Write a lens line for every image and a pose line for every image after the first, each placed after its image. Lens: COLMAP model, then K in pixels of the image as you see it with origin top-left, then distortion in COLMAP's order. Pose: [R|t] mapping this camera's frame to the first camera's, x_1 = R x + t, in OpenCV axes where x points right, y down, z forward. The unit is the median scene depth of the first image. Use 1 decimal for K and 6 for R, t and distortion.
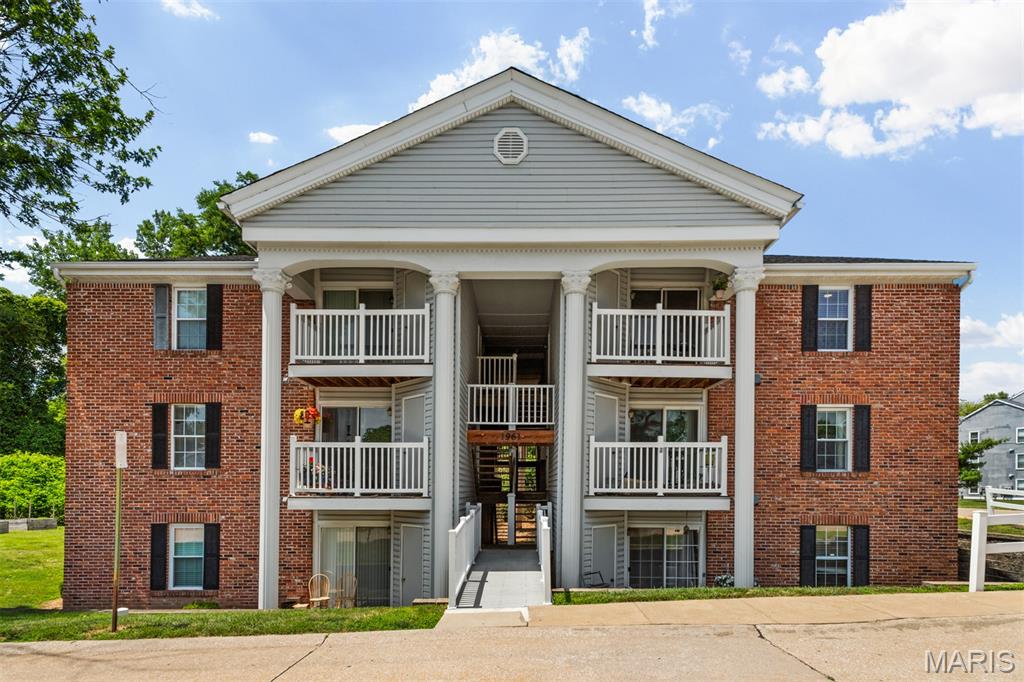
lens RADIAL K [[512.3, 0, 511.9], [0, 512.3, 369.9], [0, 0, 1]] dist [-0.001103, -0.001275]
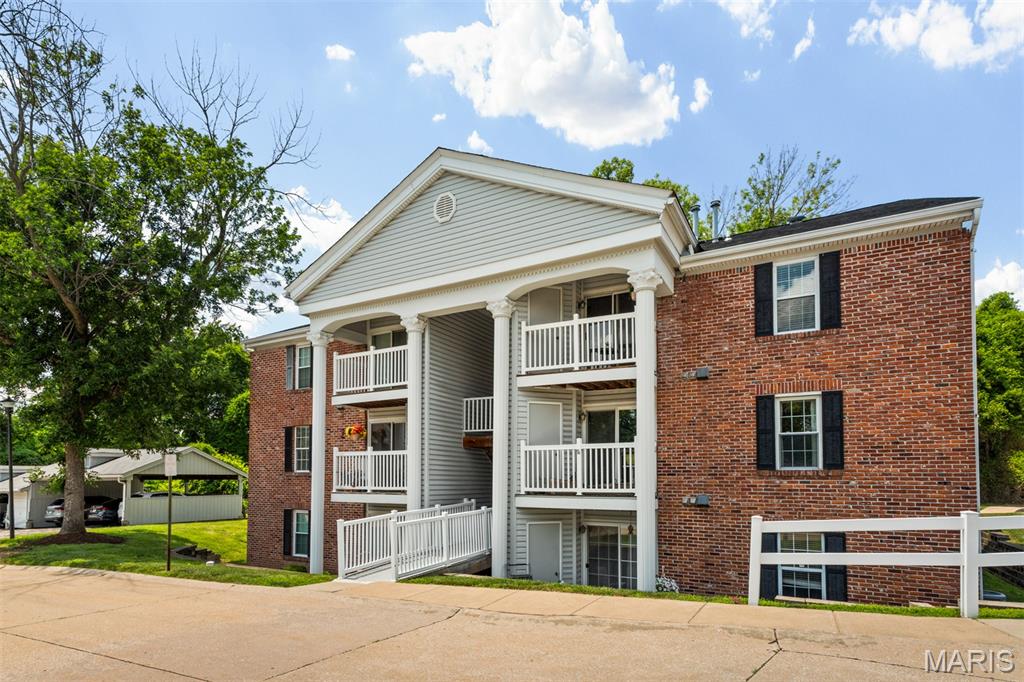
lens RADIAL K [[495.4, 0, 503.4], [0, 495.4, 339.2], [0, 0, 1]] dist [-0.016102, 0.001299]
pose [[0.884996, -0.127163, -0.447898, 0.585490], [0.098288, 0.991326, -0.087243, -0.000525], [0.455107, 0.033187, 0.889818, 0.005666]]
